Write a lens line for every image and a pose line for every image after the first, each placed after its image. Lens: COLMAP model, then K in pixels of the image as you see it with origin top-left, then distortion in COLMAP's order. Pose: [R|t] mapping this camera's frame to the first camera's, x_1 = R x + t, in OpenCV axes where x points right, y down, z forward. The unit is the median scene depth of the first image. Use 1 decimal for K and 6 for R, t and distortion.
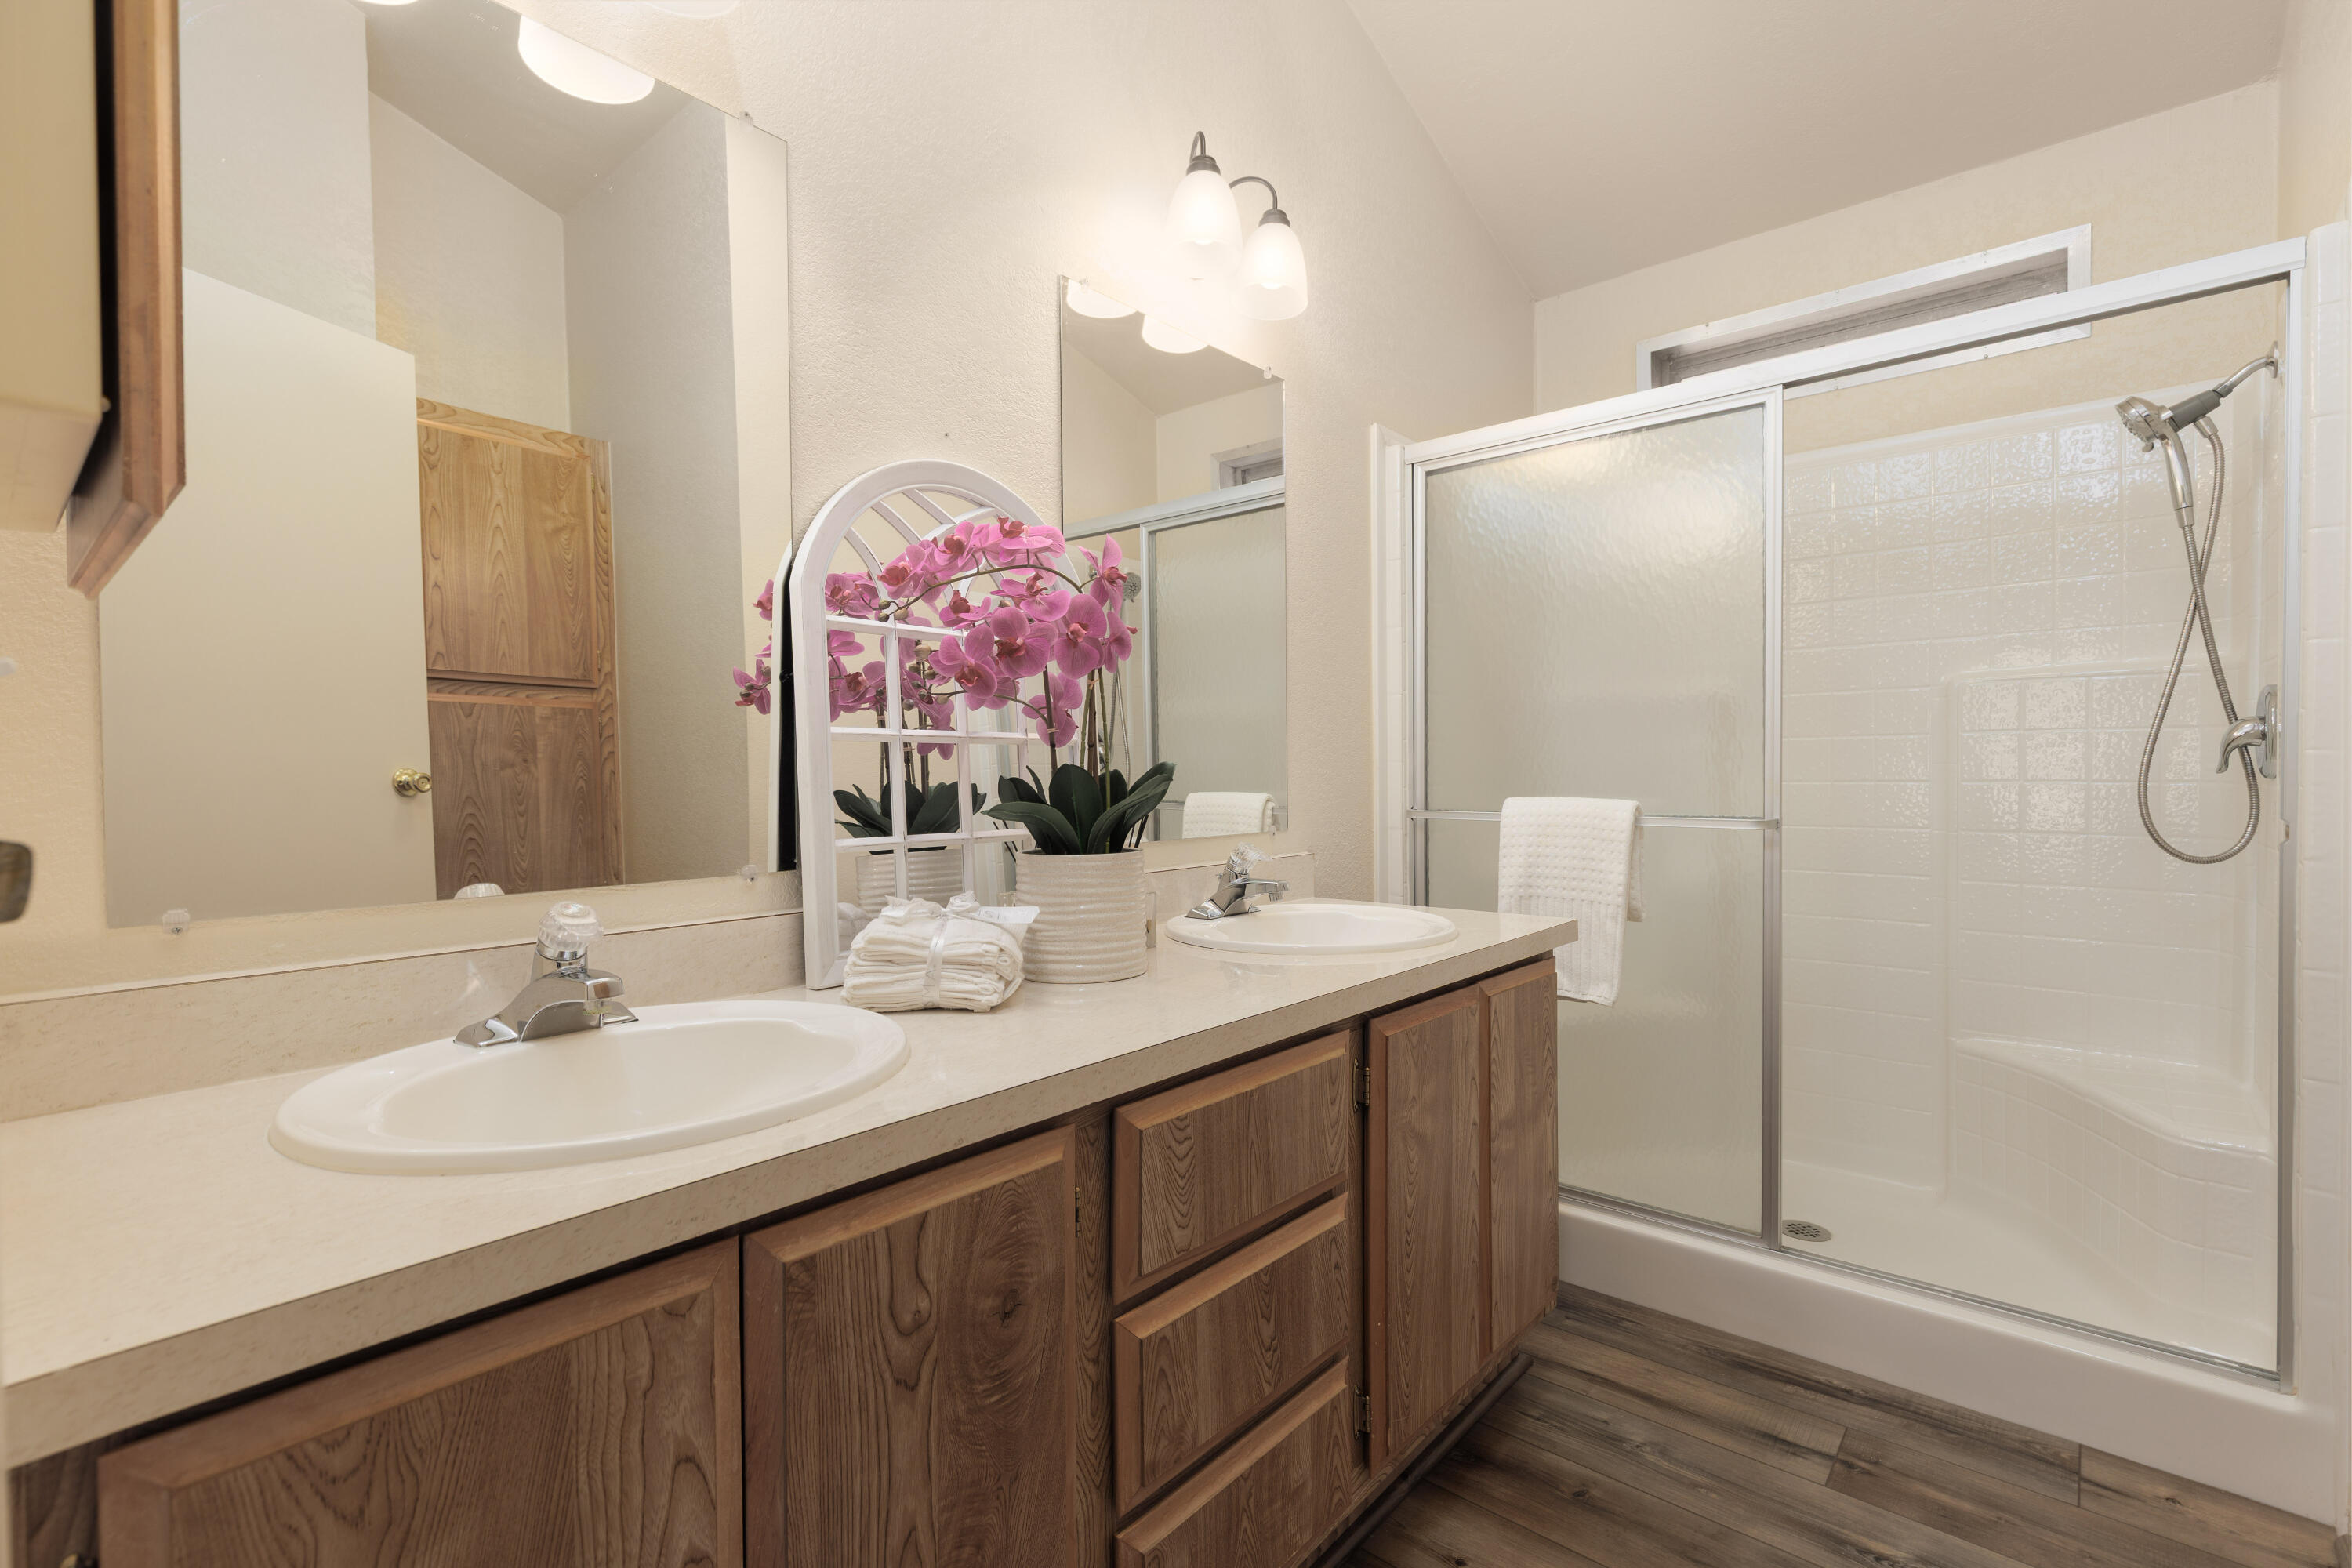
lens RADIAL K [[1047.9, 0, 1176.0], [0, 1047.9, 784.0], [0, 0, 1]] dist [0.002249, 0.000409]
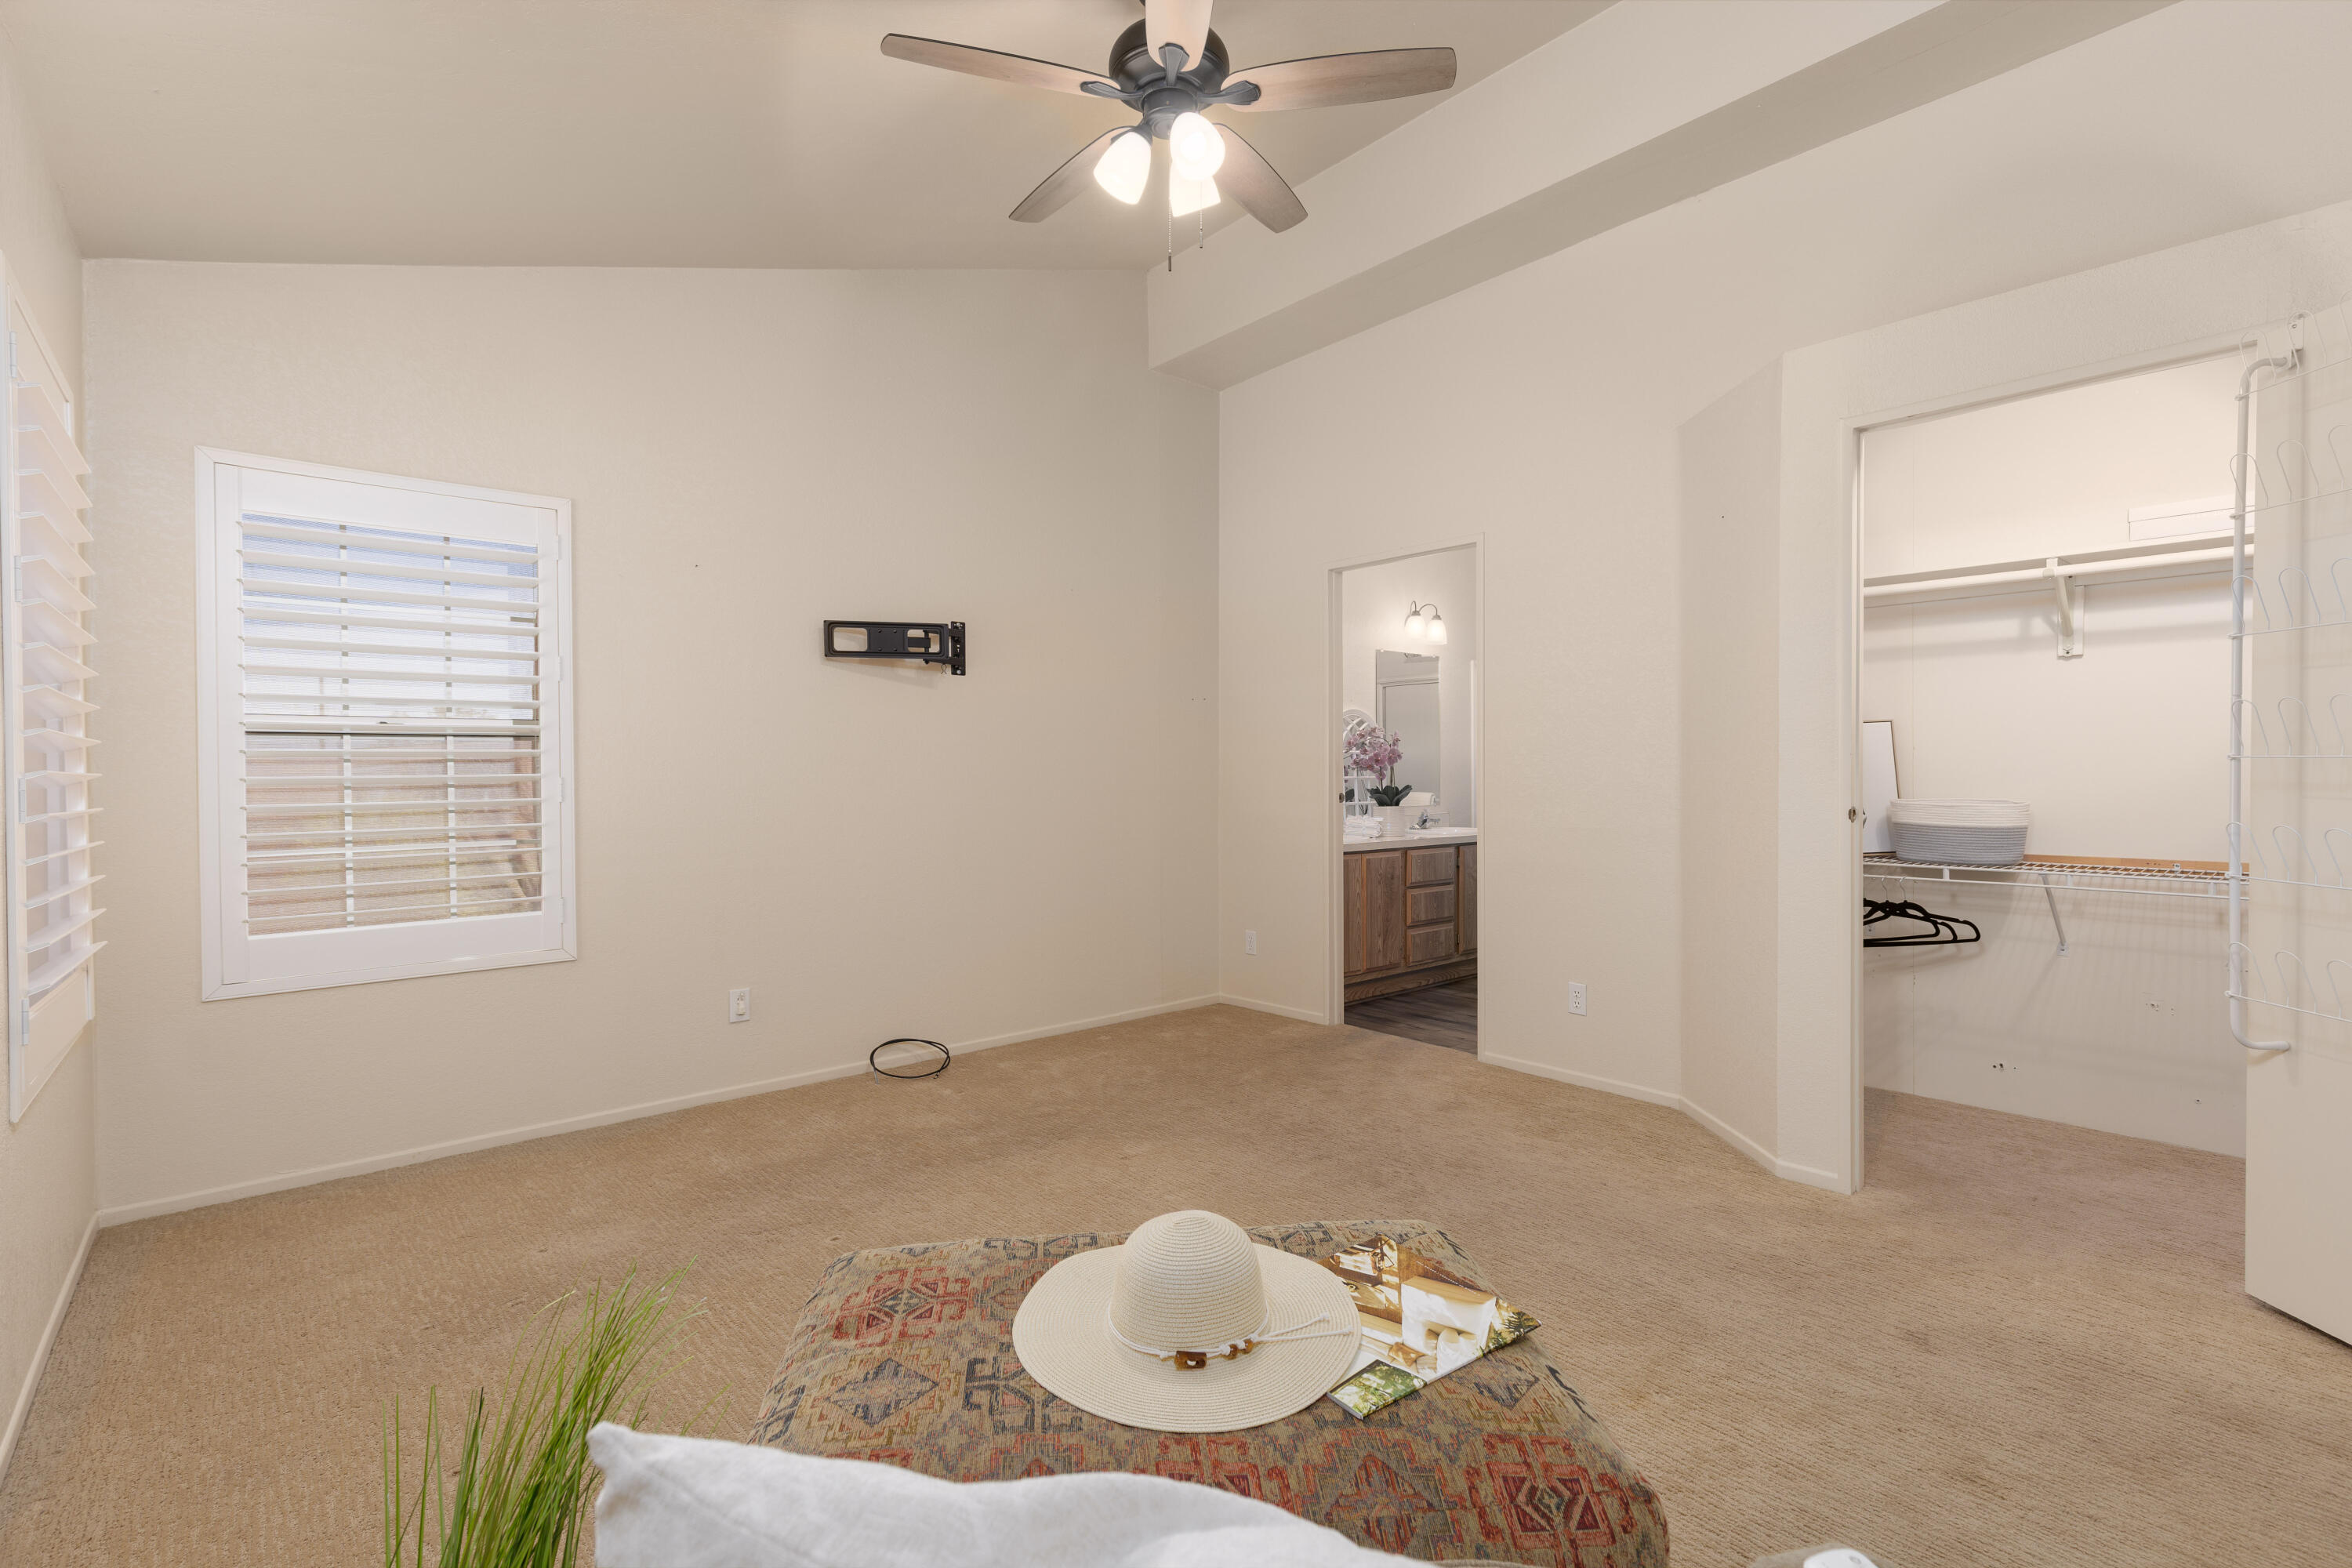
lens RADIAL K [[1047.9, 0, 1176.0], [0, 1047.9, 784.0], [0, 0, 1]] dist [0.002249, 0.000409]
pose [[0.990136, 0.004928, -0.140020, -0.347325], [-0.006536, 0.999918, -0.011030, 0.028376], [0.139954, 0.011837, 0.990087, -3.256894]]
